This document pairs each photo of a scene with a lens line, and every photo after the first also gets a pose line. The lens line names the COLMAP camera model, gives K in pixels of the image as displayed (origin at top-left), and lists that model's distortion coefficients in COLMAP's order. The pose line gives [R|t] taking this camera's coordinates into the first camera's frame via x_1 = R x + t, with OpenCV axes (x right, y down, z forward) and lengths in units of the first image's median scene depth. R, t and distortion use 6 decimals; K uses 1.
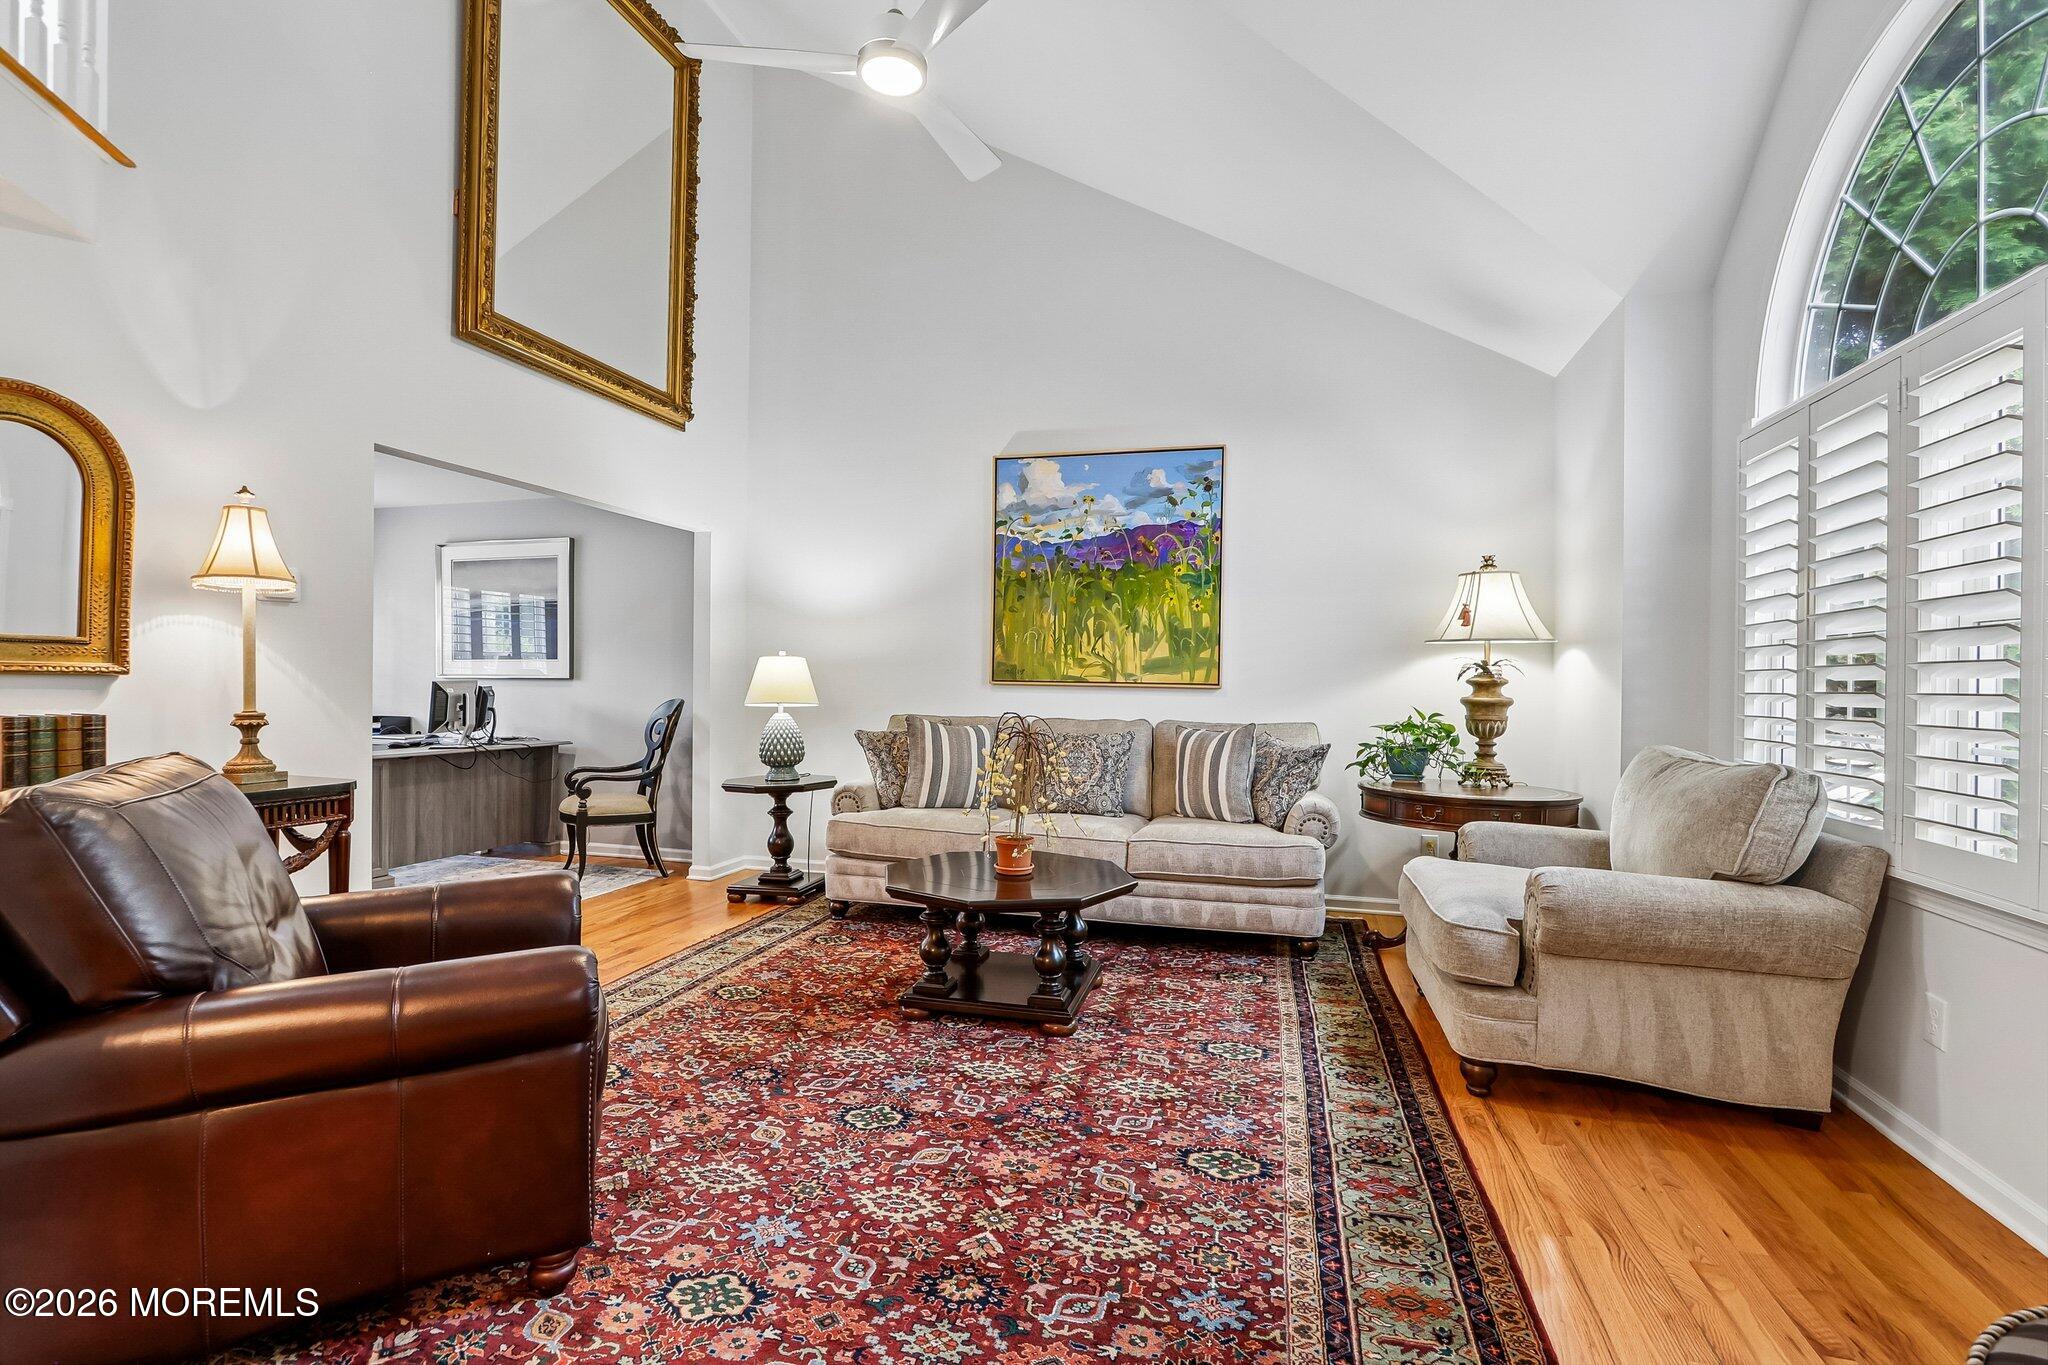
lens RADIAL K [[942.2, 0, 1009.8], [0, 942.2, 686.6], [0, 0, 1]] dist [-0.015362, 0.001650]
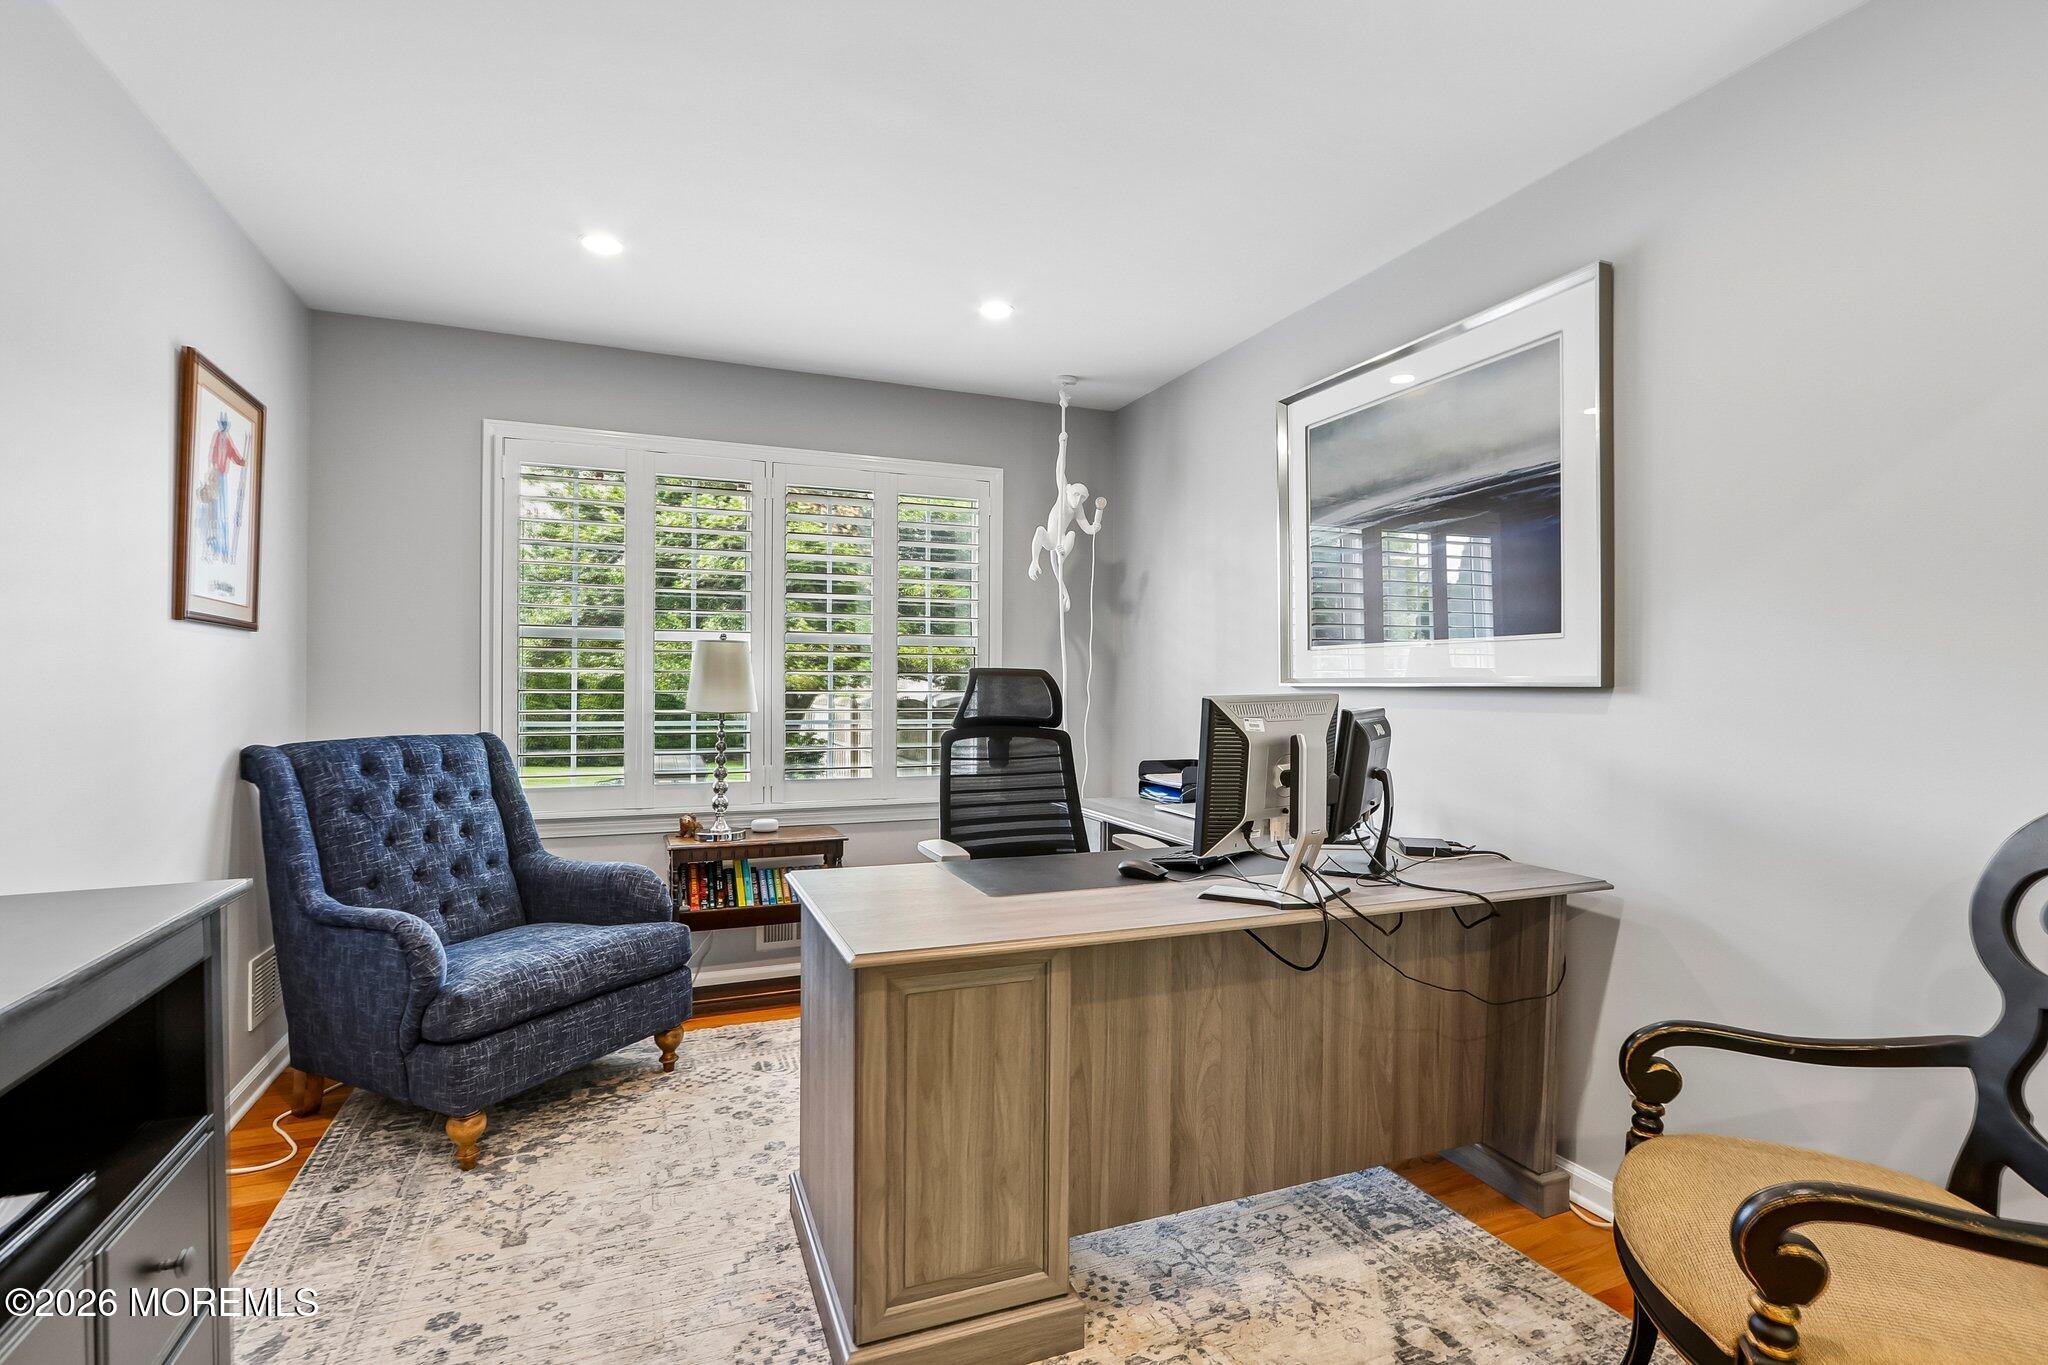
lens RADIAL K [[964.0, 0, 1030.7], [0, 964.0, 687.7], [0, 0, 1]] dist [-0.012738, 0.000340]
pose [[0.634181, -0.002934, -0.773179, -0.426421], [-0.003884, 0.999968, -0.006981, -0.007277], [0.773175, 0.007430, 0.634149, 0.801088]]
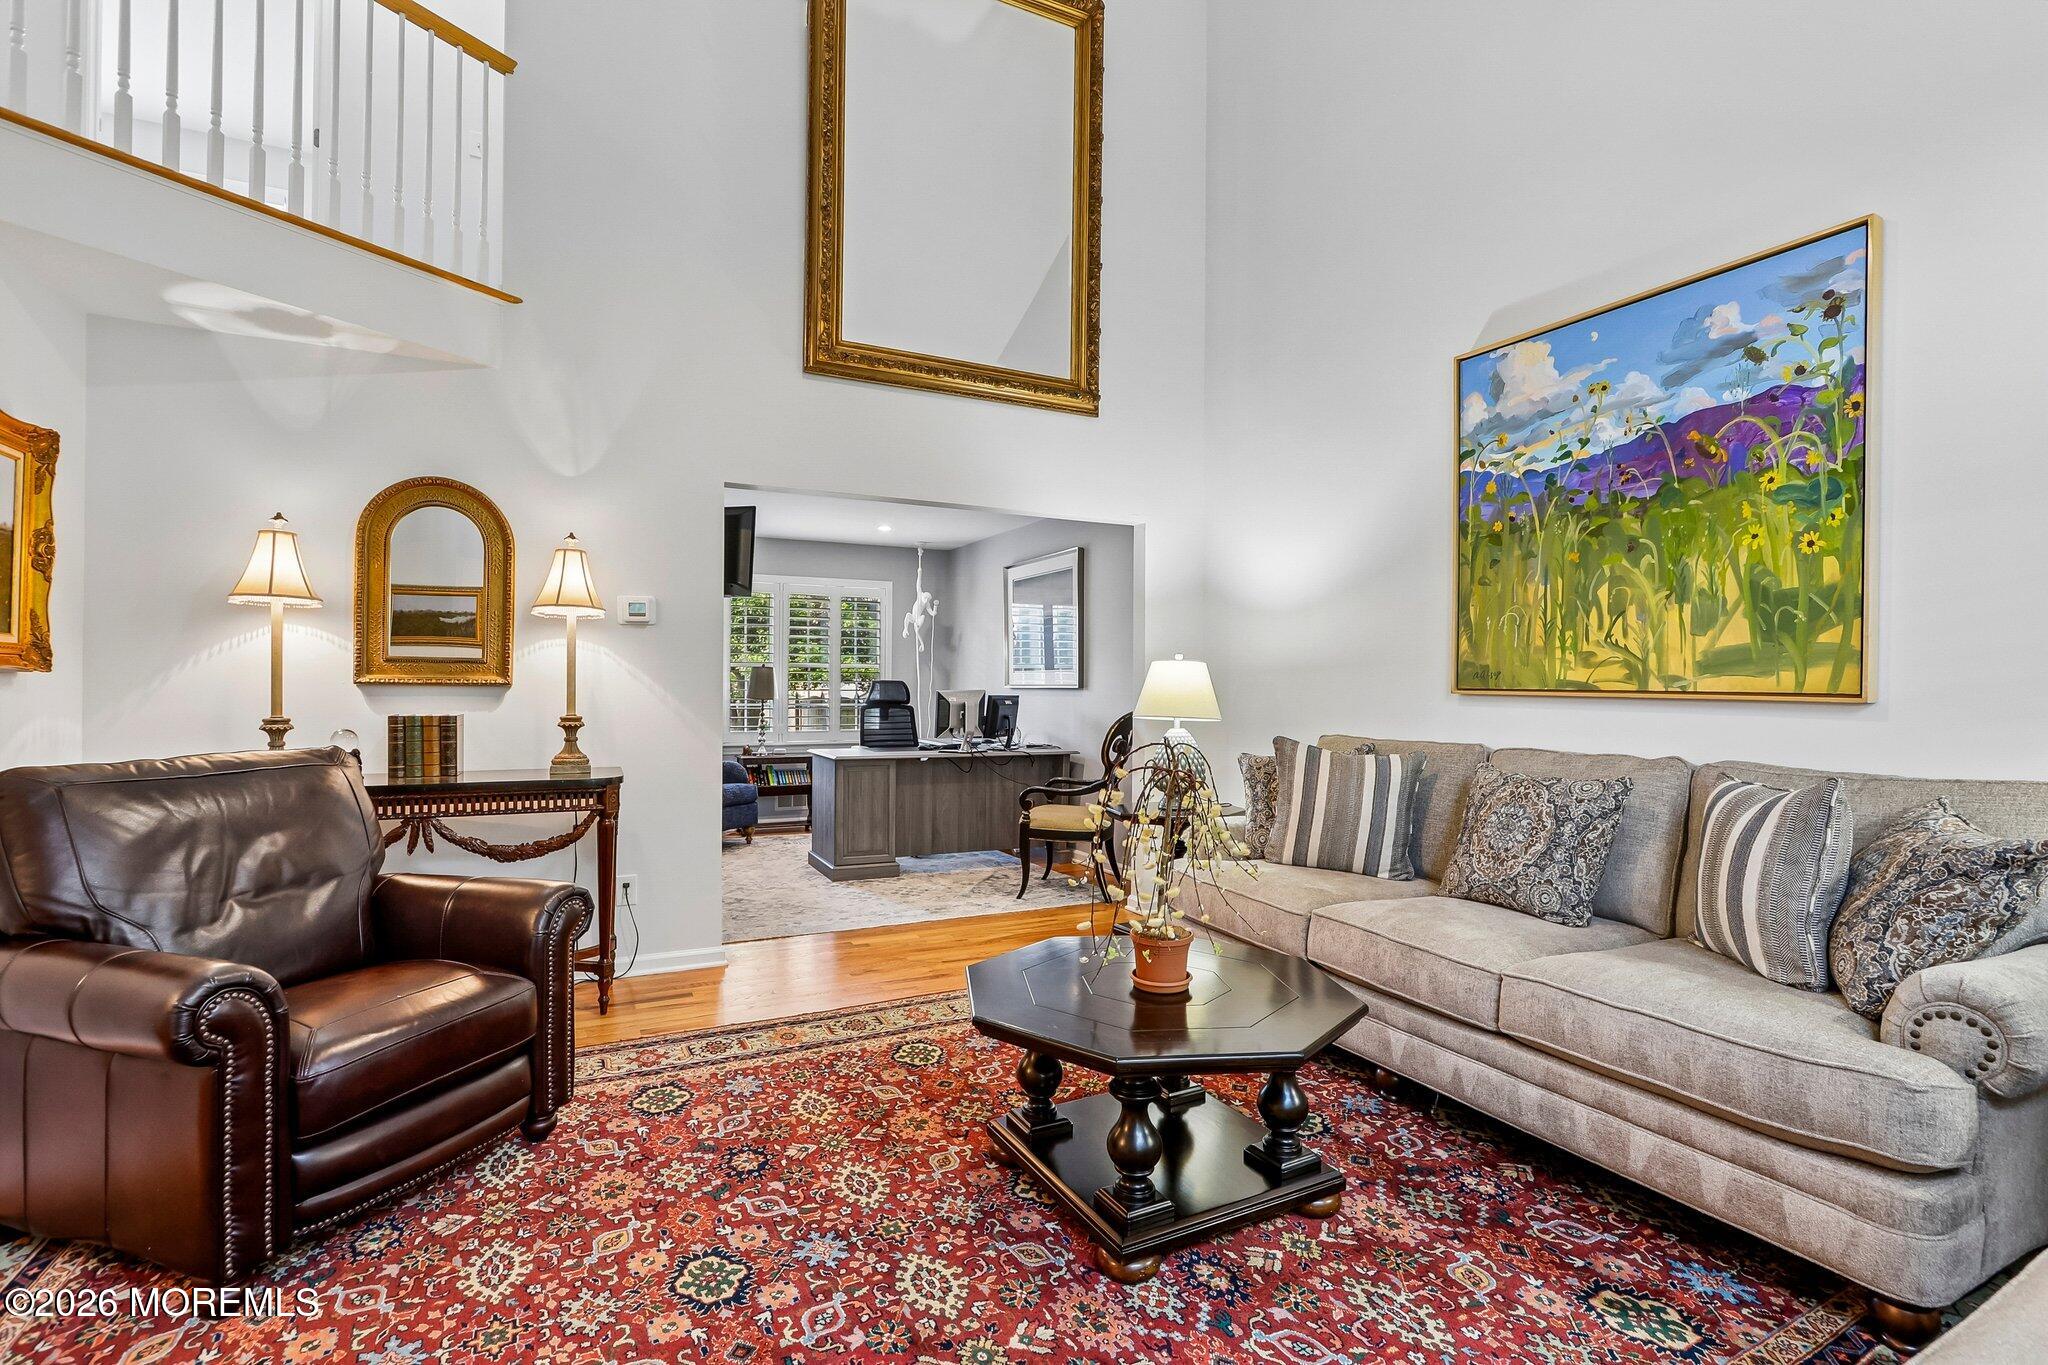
lens RADIAL K [[939.7, 0, 1014.7], [0, 939.7, 687.2], [0, 0, 1]] dist [-0.016953, 0.000941]
pose [[0.679388, -0.004206, -0.733767, 0.281792], [-0.003513, 0.999953, -0.008985, -0.000712], [0.733771, 0.008682, 0.679341, 0.339824]]
